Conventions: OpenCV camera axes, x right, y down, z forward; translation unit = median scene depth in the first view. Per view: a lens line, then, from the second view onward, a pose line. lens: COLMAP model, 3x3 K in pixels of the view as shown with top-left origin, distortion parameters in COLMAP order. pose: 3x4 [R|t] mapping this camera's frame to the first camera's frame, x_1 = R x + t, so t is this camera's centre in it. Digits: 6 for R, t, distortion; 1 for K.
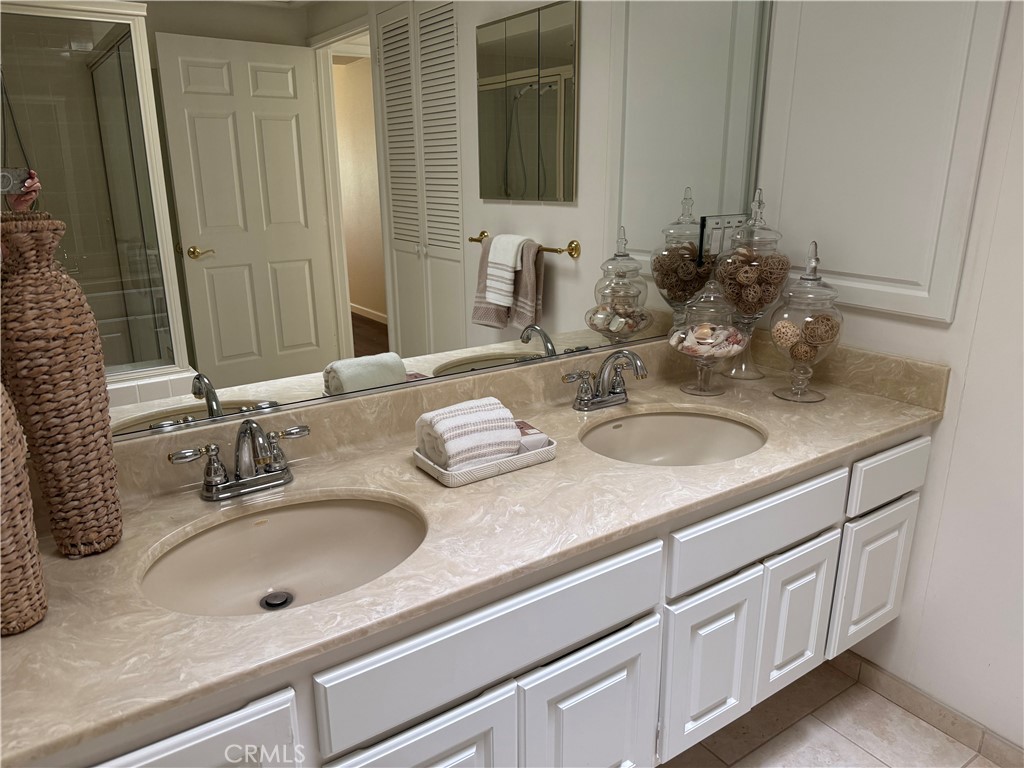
lens RADIAL K [[717.1, 0, 506.4], [0, 717.1, 389.3], [0, 0, 1]] dist [0.070616, -0.105914]
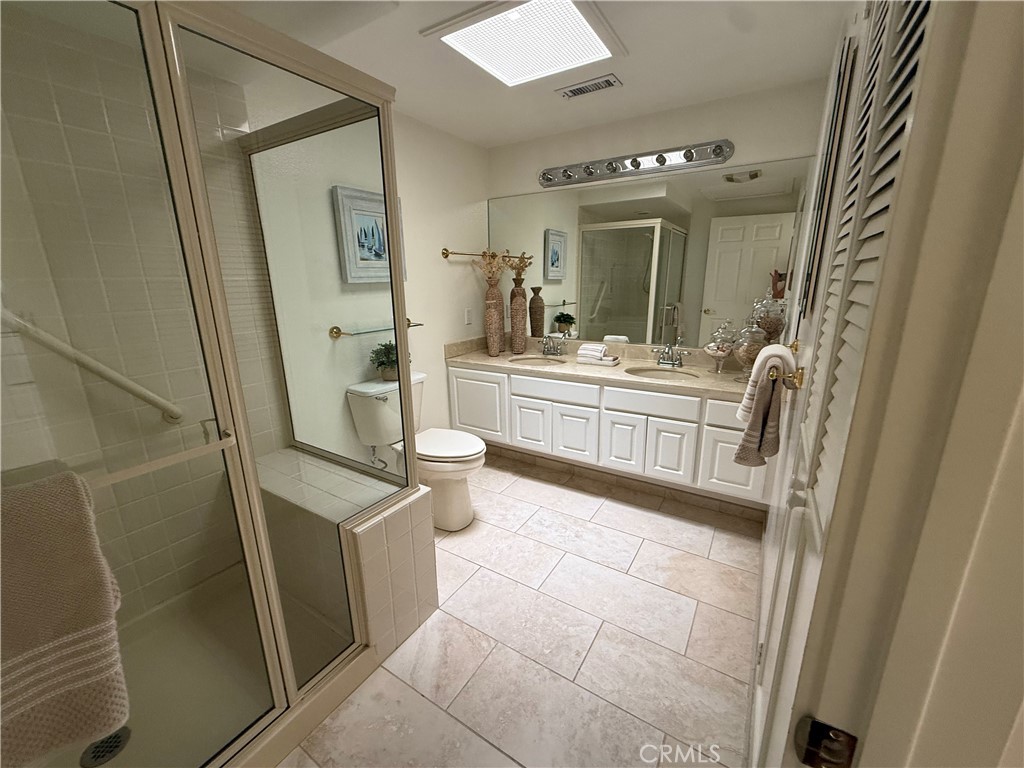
lens RADIAL K [[407.9, 0, 514.5], [0, 407.9, 387.1], [0, 0, 1]] dist [-0.001139, 0.000417]
pose [[0.408820, 0.235047, -0.881827, 1.267627], [-0.254834, 0.957230, 0.137003, 0.038449], [0.876314, 0.168710, 0.451233, -0.161204]]
